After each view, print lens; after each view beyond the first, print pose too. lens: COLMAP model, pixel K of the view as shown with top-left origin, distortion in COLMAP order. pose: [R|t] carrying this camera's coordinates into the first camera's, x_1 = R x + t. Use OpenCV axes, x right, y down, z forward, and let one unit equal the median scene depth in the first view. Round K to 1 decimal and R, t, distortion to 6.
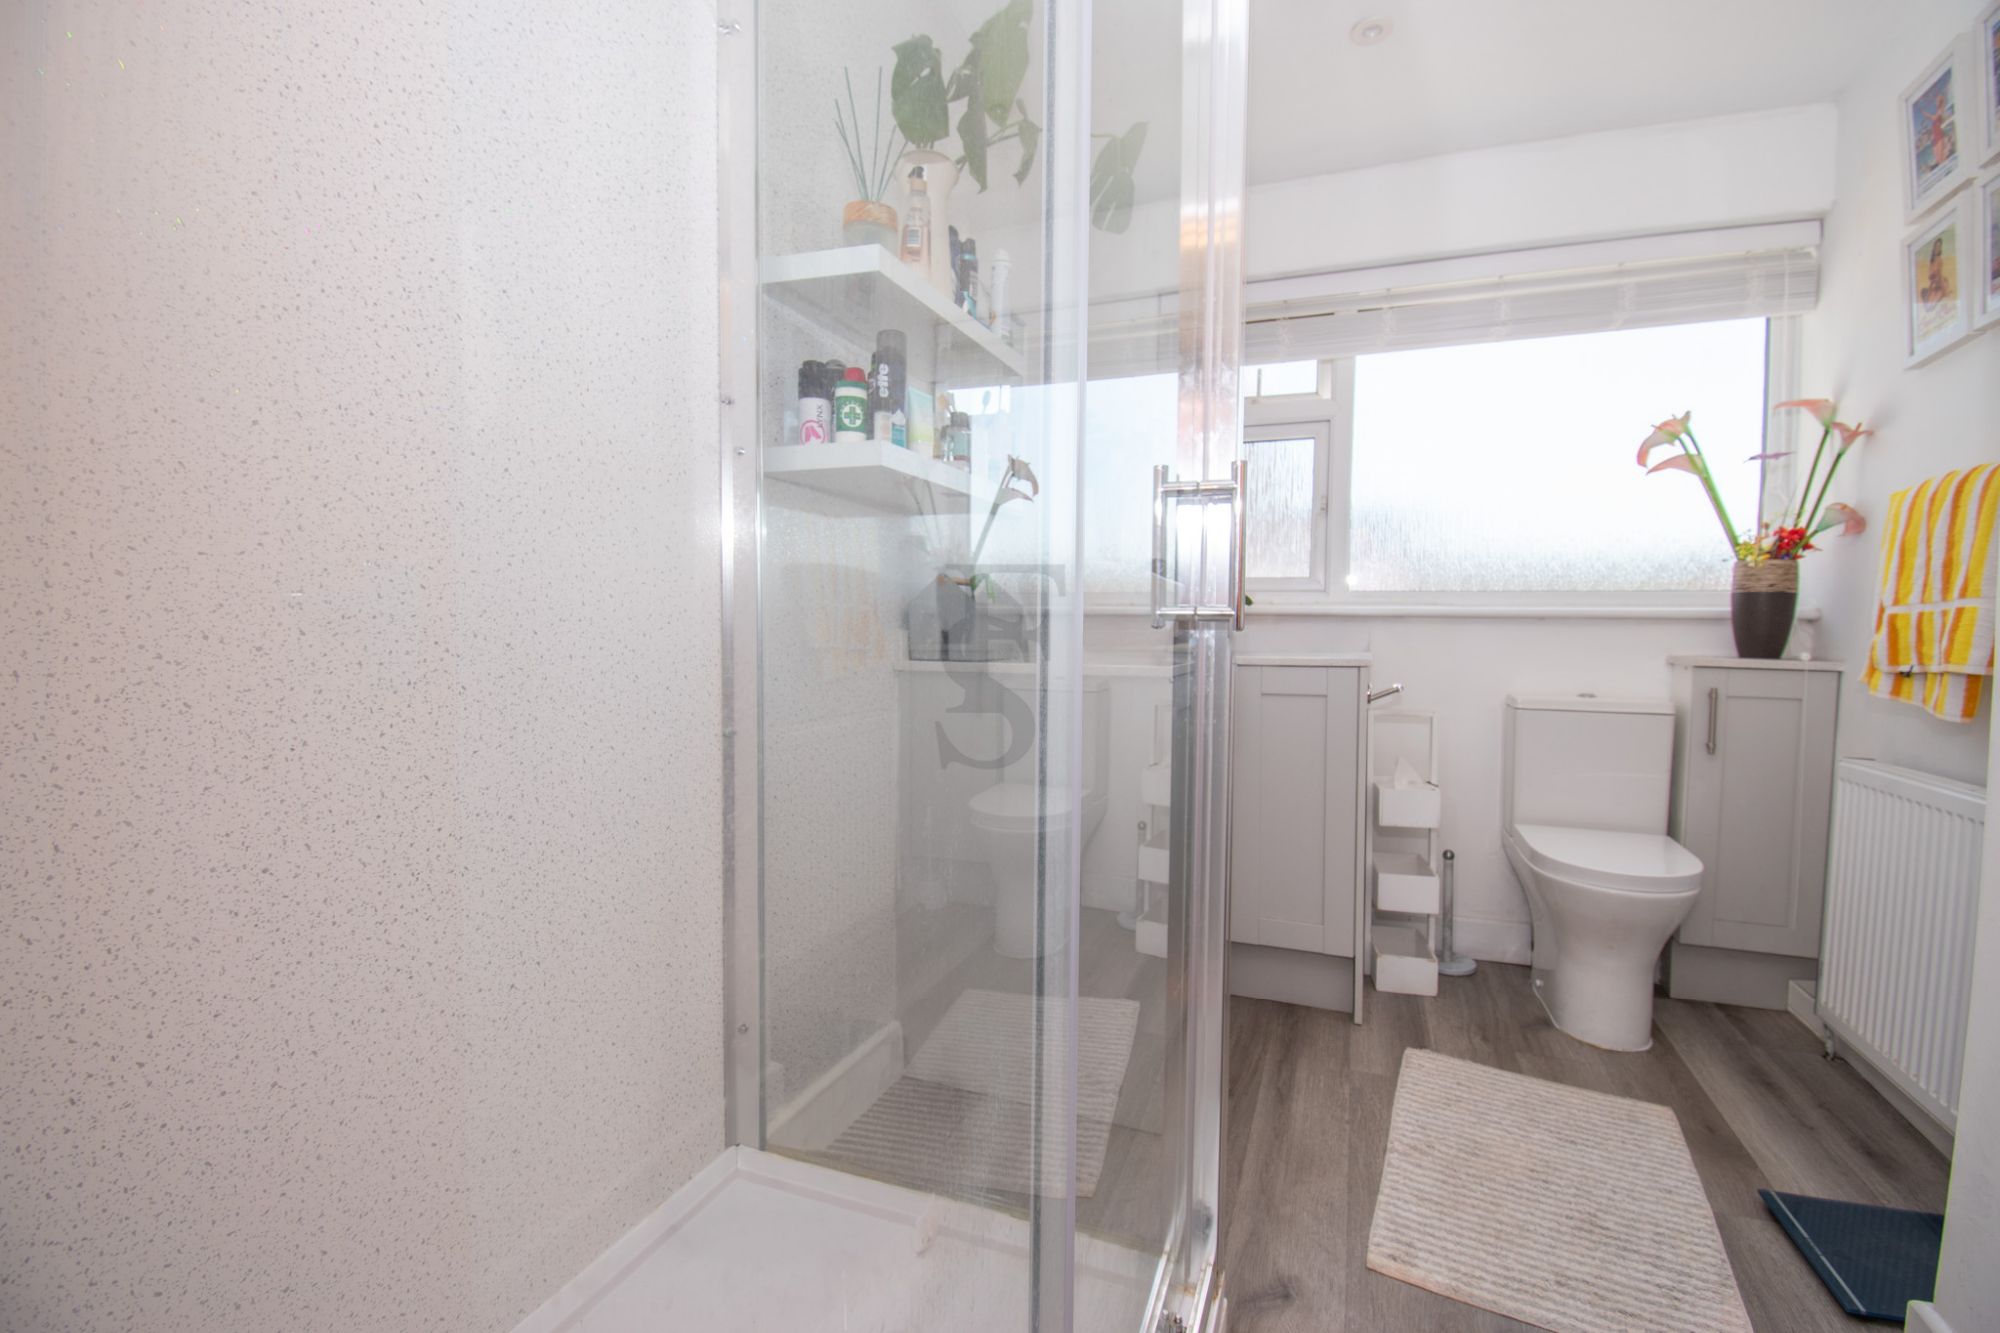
lens RADIAL K [[881.3, 0, 995.3], [0, 881.3, 660.3], [0, 0, 1]] dist [-0.011505, -0.007309]
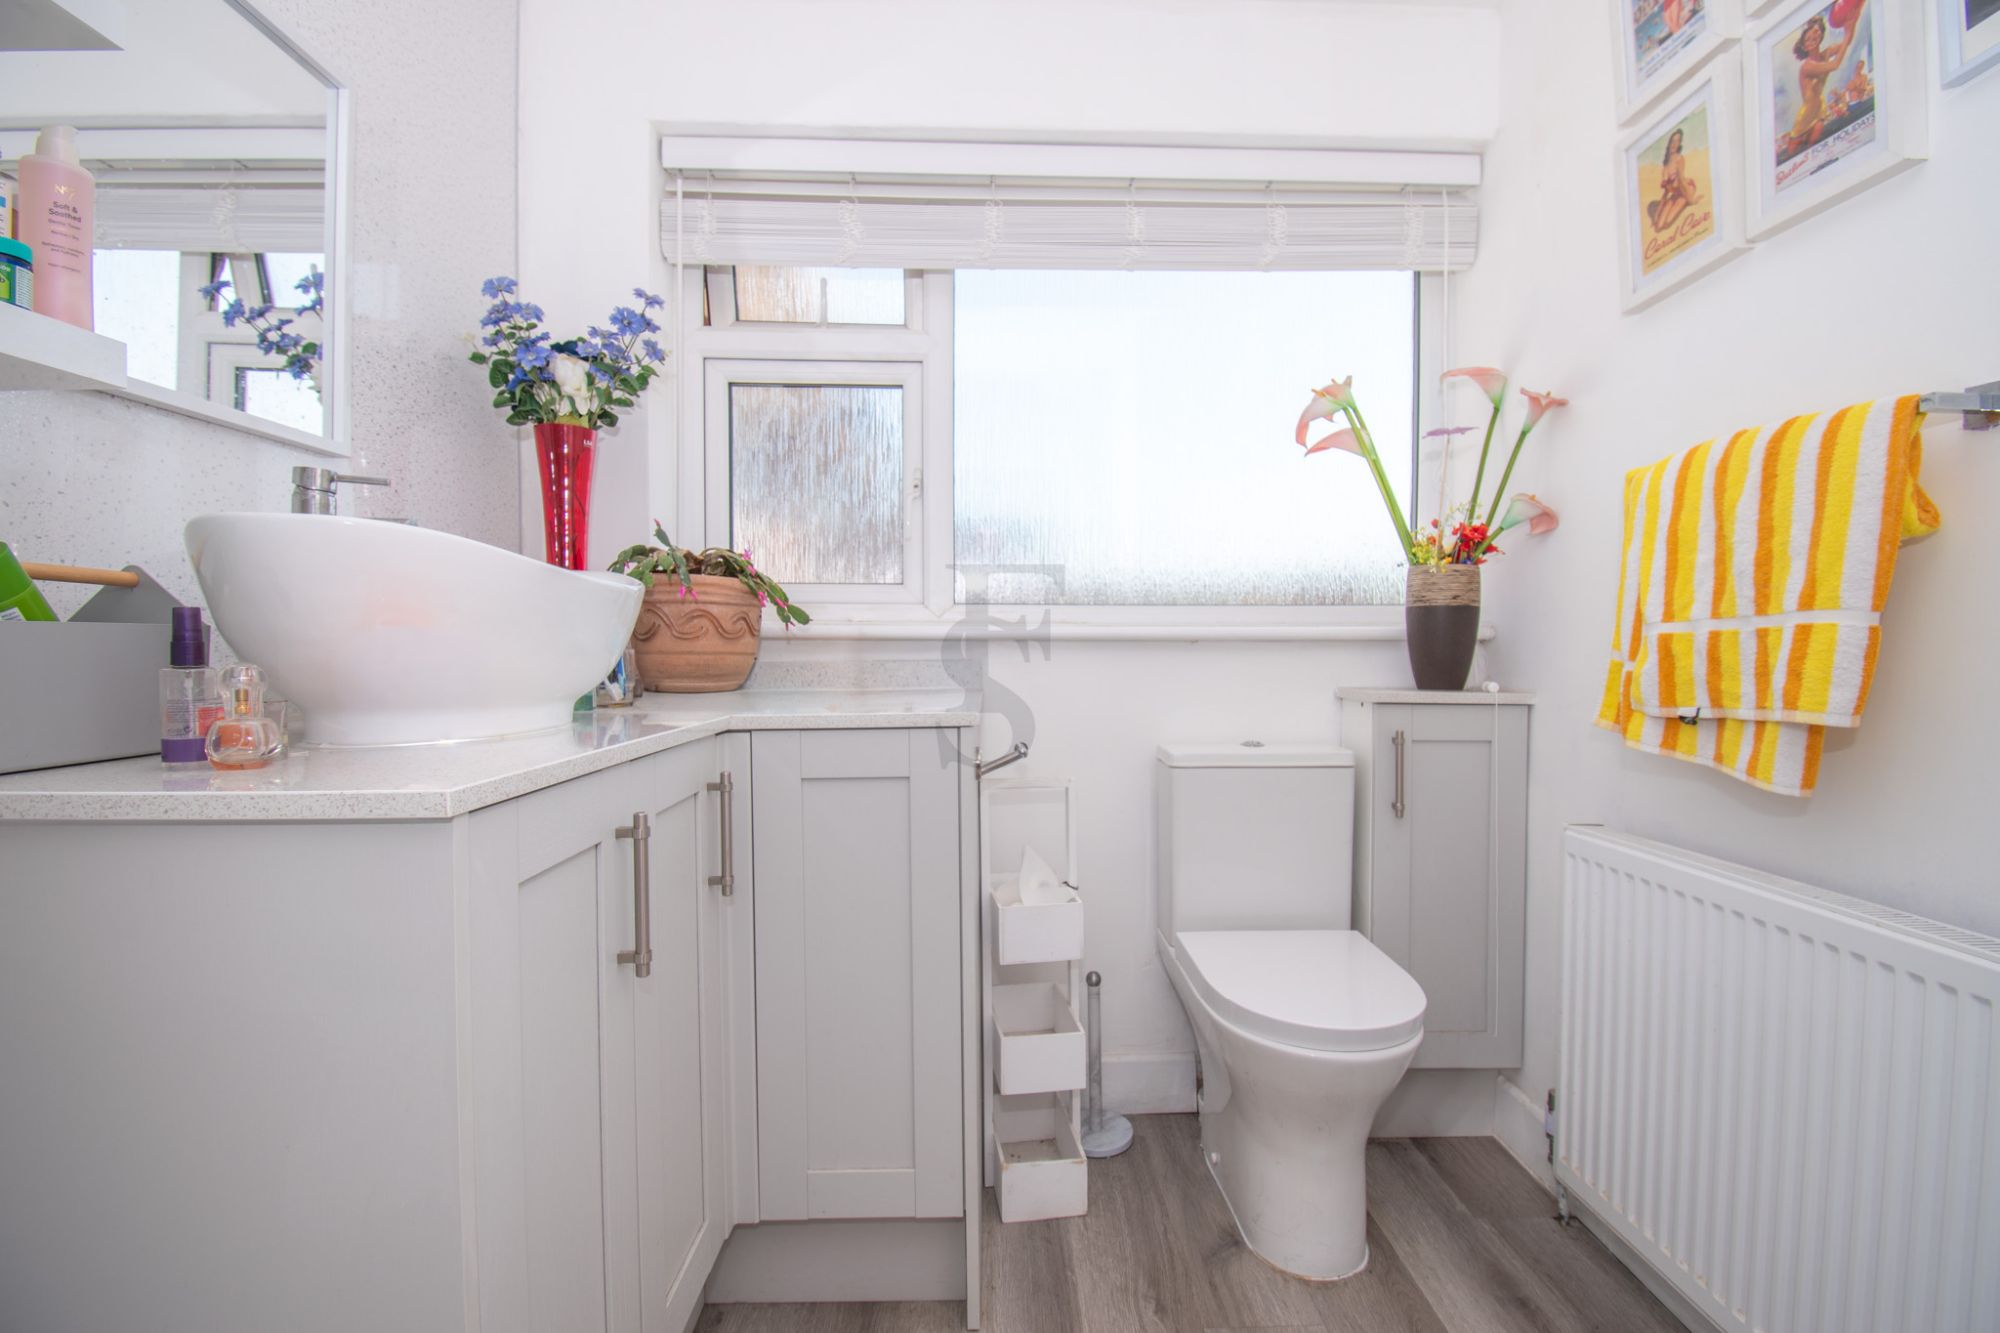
lens RADIAL K [[881.3, 0, 1005.3], [0, 881.3, 664.1], [0, 0, 1]] dist [-0.011505, -0.007309]
pose [[0.917641, -0.018629, 0.396974, 0.205623], [0.025701, 0.999592, -0.012501, -0.026418], [-0.396579, 0.021674, 0.917745, 0.436114]]
